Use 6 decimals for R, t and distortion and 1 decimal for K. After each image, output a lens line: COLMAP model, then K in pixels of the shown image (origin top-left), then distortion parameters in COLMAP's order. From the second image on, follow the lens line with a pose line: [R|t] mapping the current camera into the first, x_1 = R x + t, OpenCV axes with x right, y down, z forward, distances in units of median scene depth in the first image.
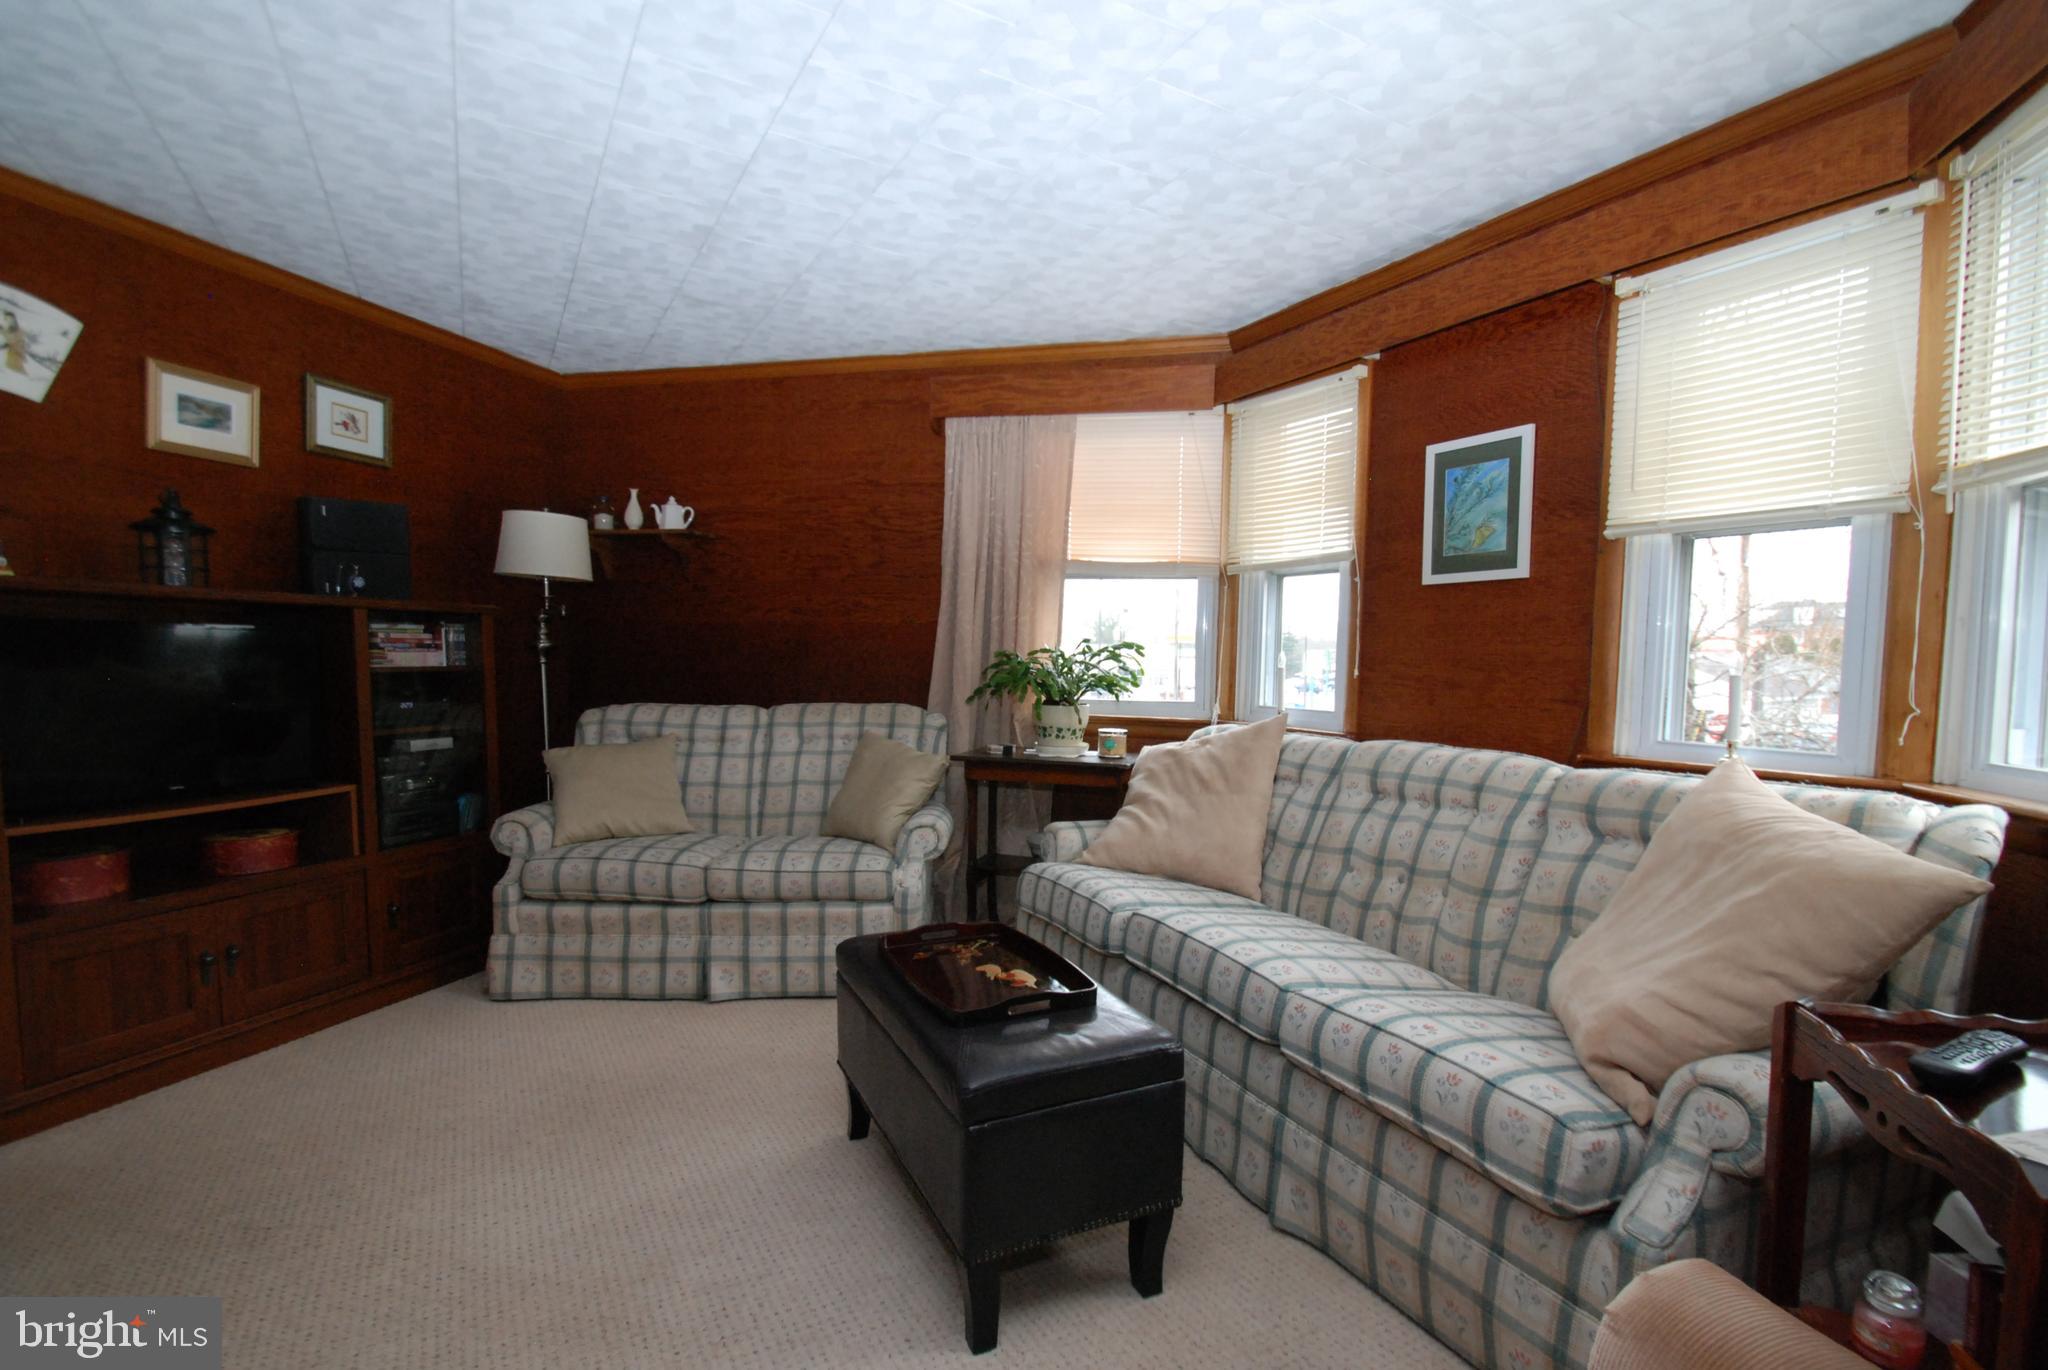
lens RADIAL K [[929.6, 0, 1043.4], [0, 929.6, 712.9], [0, 0, 1]] dist [0.001798, -0.000493]
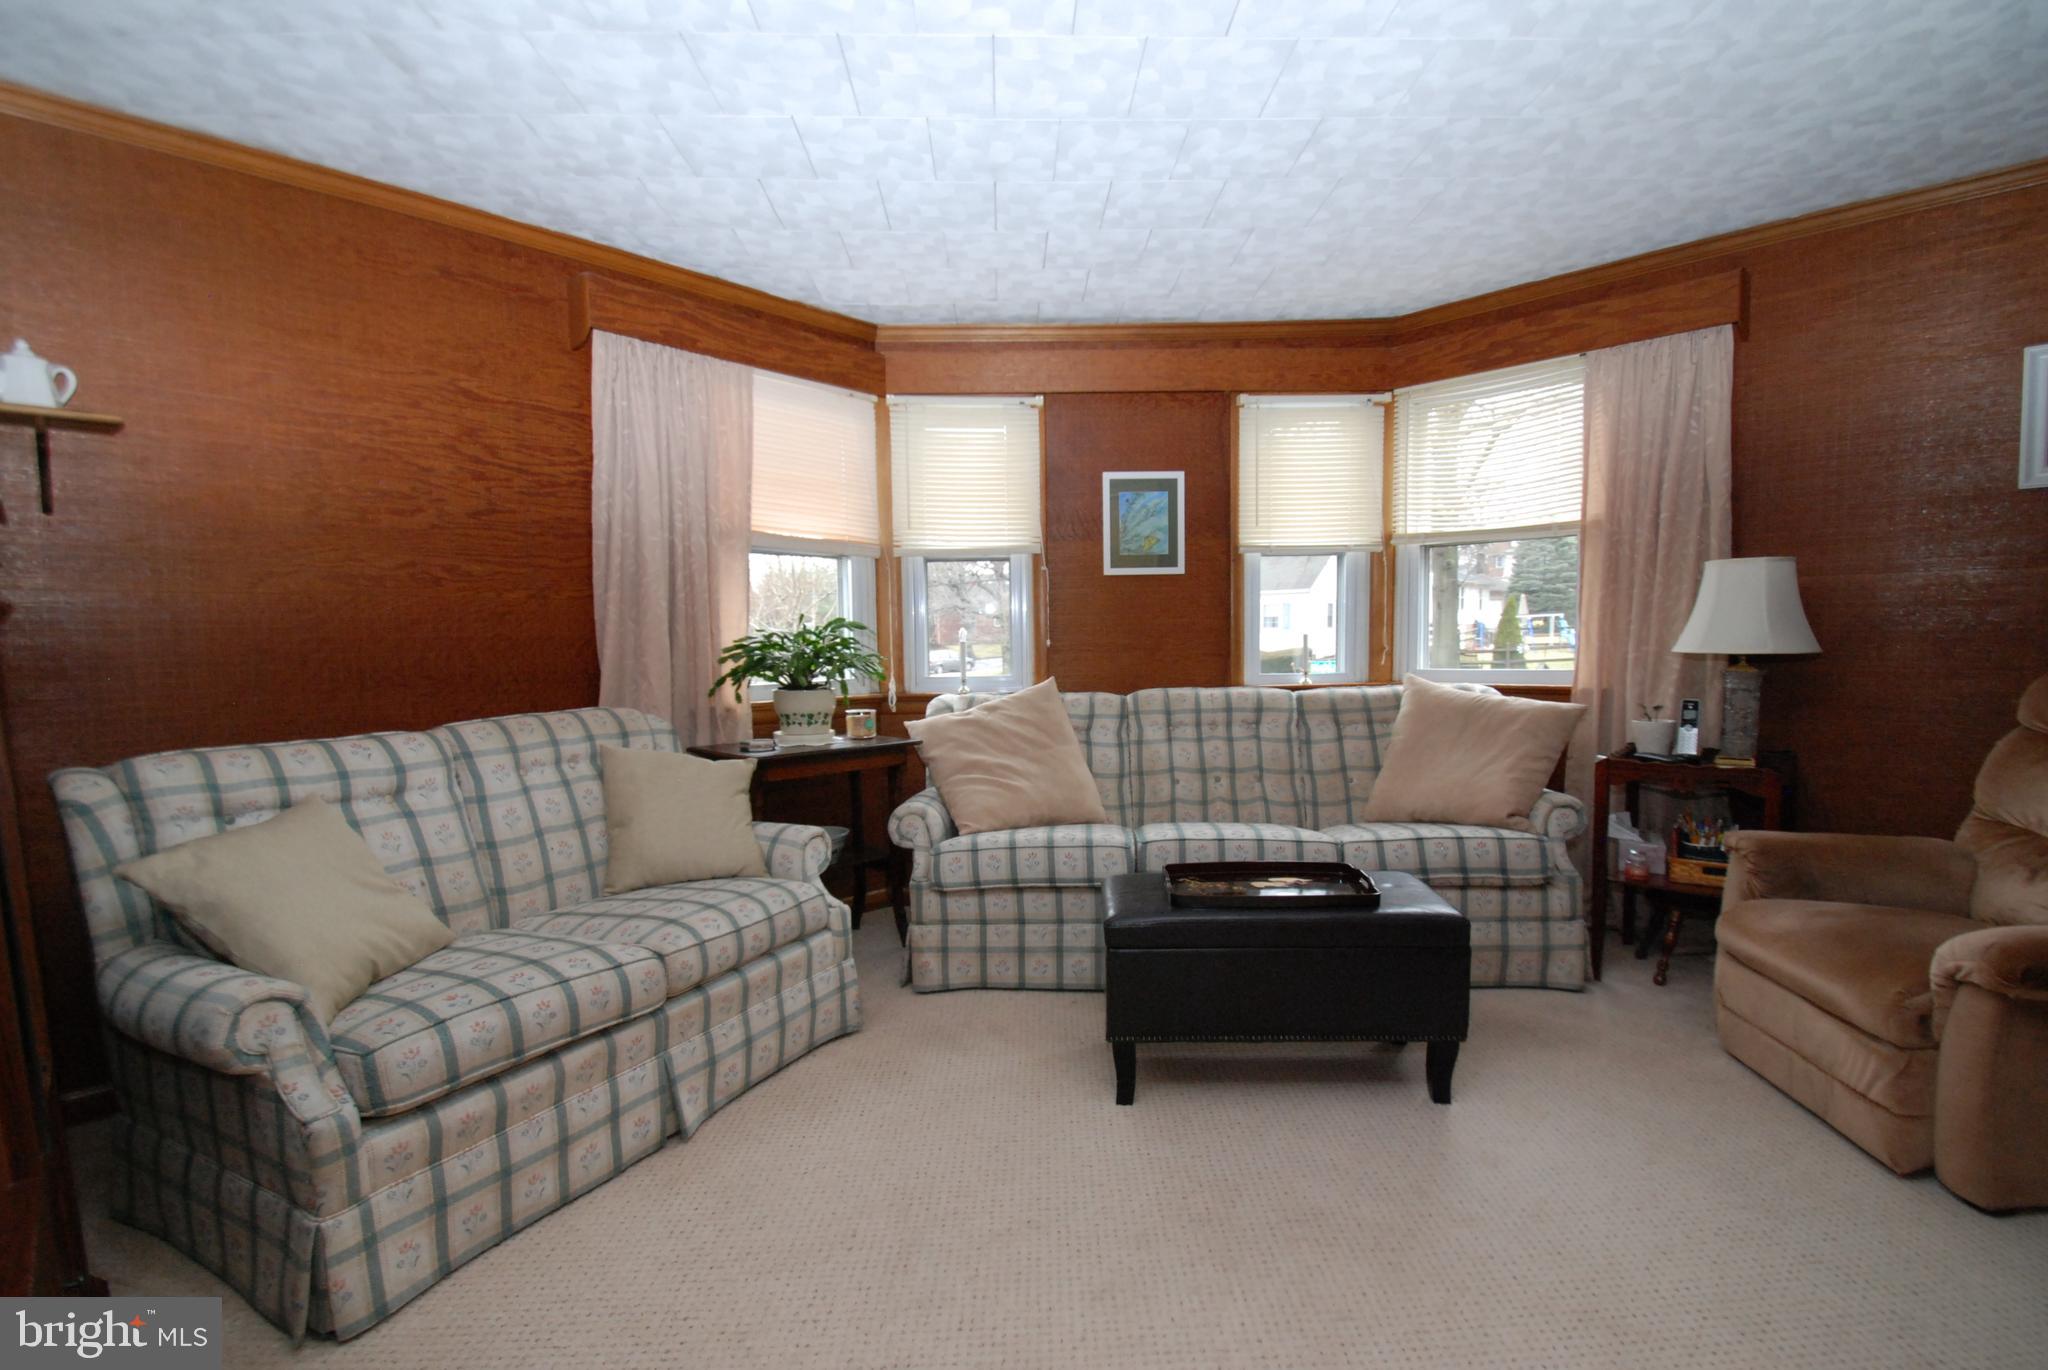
lens RADIAL K [[929.6, 0, 1043.4], [0, 929.6, 712.9], [0, 0, 1]] dist [0.001798, -0.000493]
pose [[0.489889, -0.099431, 0.866096, -0.808039], [0.074485, 0.994616, 0.072055, -0.041689], [-0.868597, 0.029212, 0.494657, 0.405172]]
